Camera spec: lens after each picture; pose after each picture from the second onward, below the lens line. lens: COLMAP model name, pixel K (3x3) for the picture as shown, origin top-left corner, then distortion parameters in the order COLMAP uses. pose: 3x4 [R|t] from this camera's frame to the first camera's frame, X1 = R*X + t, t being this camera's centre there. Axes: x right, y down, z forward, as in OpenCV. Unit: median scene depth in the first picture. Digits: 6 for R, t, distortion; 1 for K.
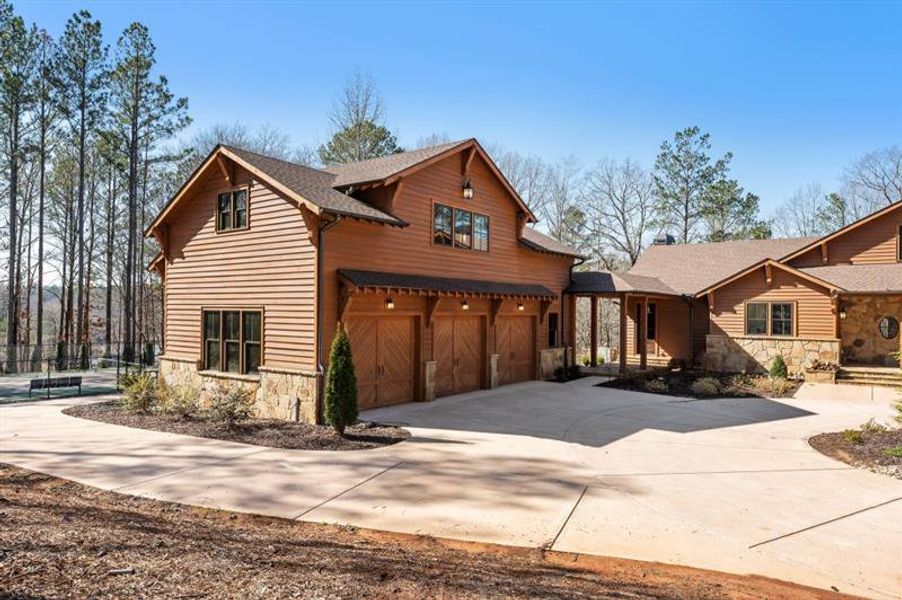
lens RADIAL K [[597.9, 0, 450.1], [0, 597.9, 301.6], [0, 0, 1]] dist [0.004032, 0.000619]
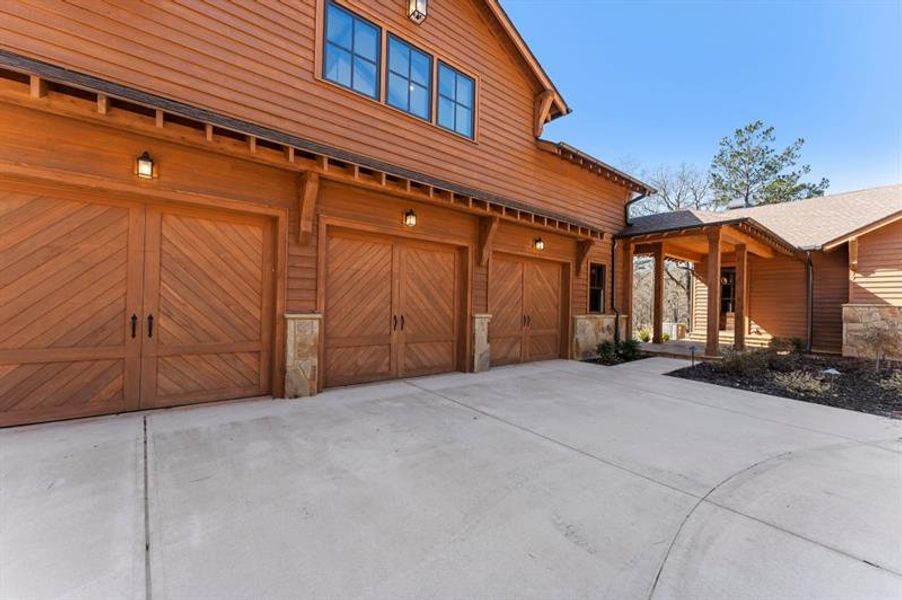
lens RADIAL K [[360.1, 0, 451.8], [0, 360.1, 302.3], [0, 0, 1]] dist [0.003117, 0.000144]
pose [[0.968049, 0.011402, -0.250500, 0.116442], [-0.011257, 0.999935, 0.002012, 0.066899], [0.250507, 0.000872, 0.968114, 0.565037]]
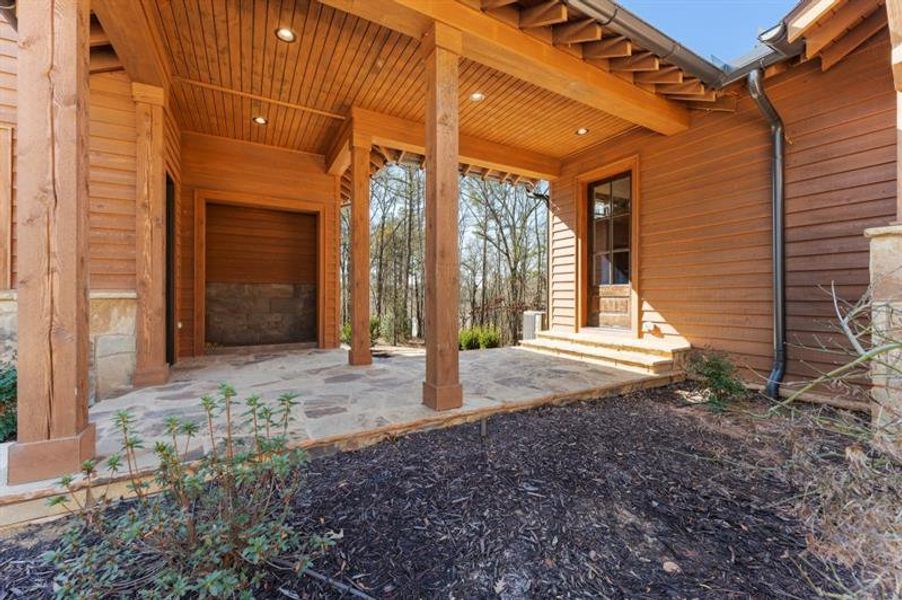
lens RADIAL K [[360.1, 0, 448.0], [0, 360.1, 298.2], [0, 0, 1]] dist [0.003117, 0.000144]
pose [[0.912968, 0.001717, -0.408027, 0.410783], [0.001637, 0.999968, 0.007873, 0.087091], [0.408027, -0.007856, 0.912936, 0.978162]]
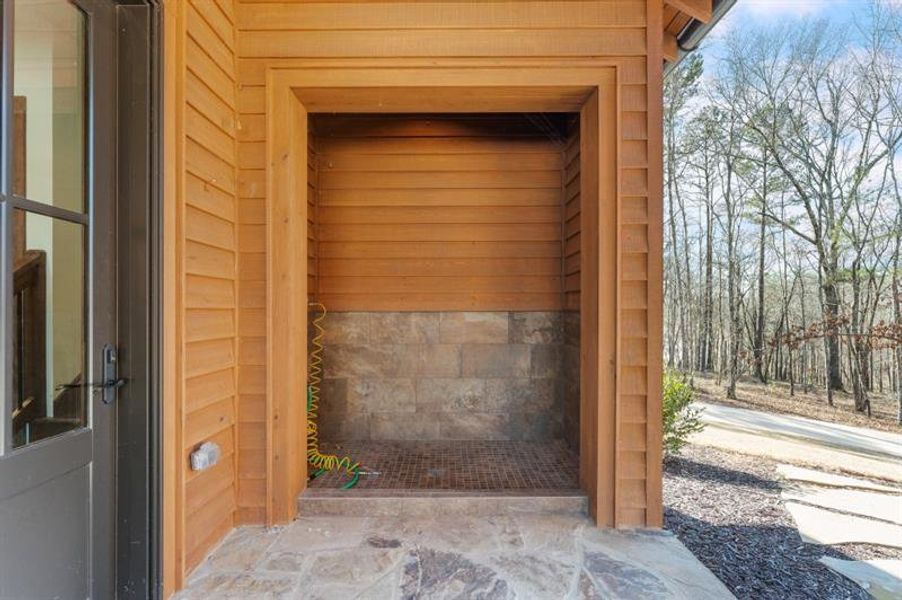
lens RADIAL K [[360.1, 0, 449.4], [0, 360.1, 304.0], [0, 0, 1]] dist [0.003117, 0.000144]
pose [[0.596517, -0.016083, -0.802439, 0.371544], [0.012501, 0.999864, -0.010747, 0.084154], [0.802503, -0.003621, 0.596637, 1.011773]]
